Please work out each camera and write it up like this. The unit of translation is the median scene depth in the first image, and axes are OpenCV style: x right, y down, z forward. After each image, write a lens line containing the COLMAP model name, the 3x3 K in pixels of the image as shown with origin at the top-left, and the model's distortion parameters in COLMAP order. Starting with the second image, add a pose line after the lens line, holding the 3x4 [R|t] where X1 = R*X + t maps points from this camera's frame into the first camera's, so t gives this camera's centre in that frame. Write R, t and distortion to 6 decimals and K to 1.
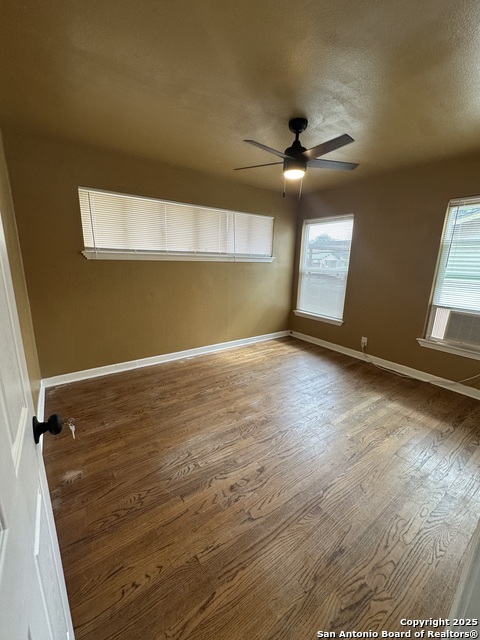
lens RADIAL K [[254.4, 0, 241.9], [0, 254.4, 323.1], [0, 0, 1]] dist [-0.000326, -0.000028]
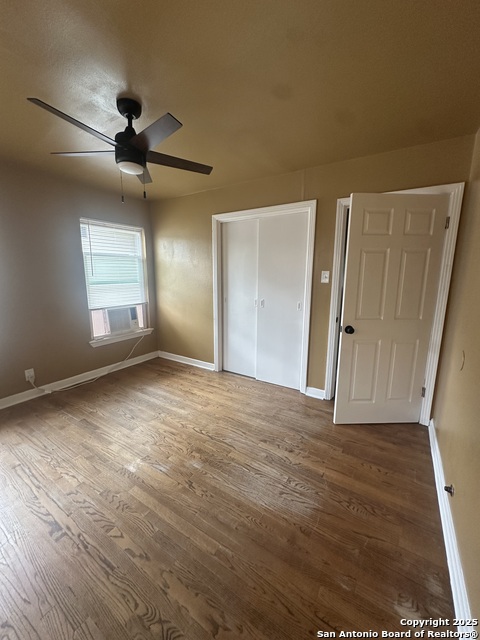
lens RADIAL K [[256.3, 0, 240.9], [0, 256.3, 318.4], [0, 0, 1]] dist [-0.001127, -0.000099]
pose [[-0.364875, -0.192886, 0.910857, -0.690106], [0.212807, 0.935131, 0.283273, -0.277179], [-0.906410, 0.297196, -0.300158, 0.981193]]
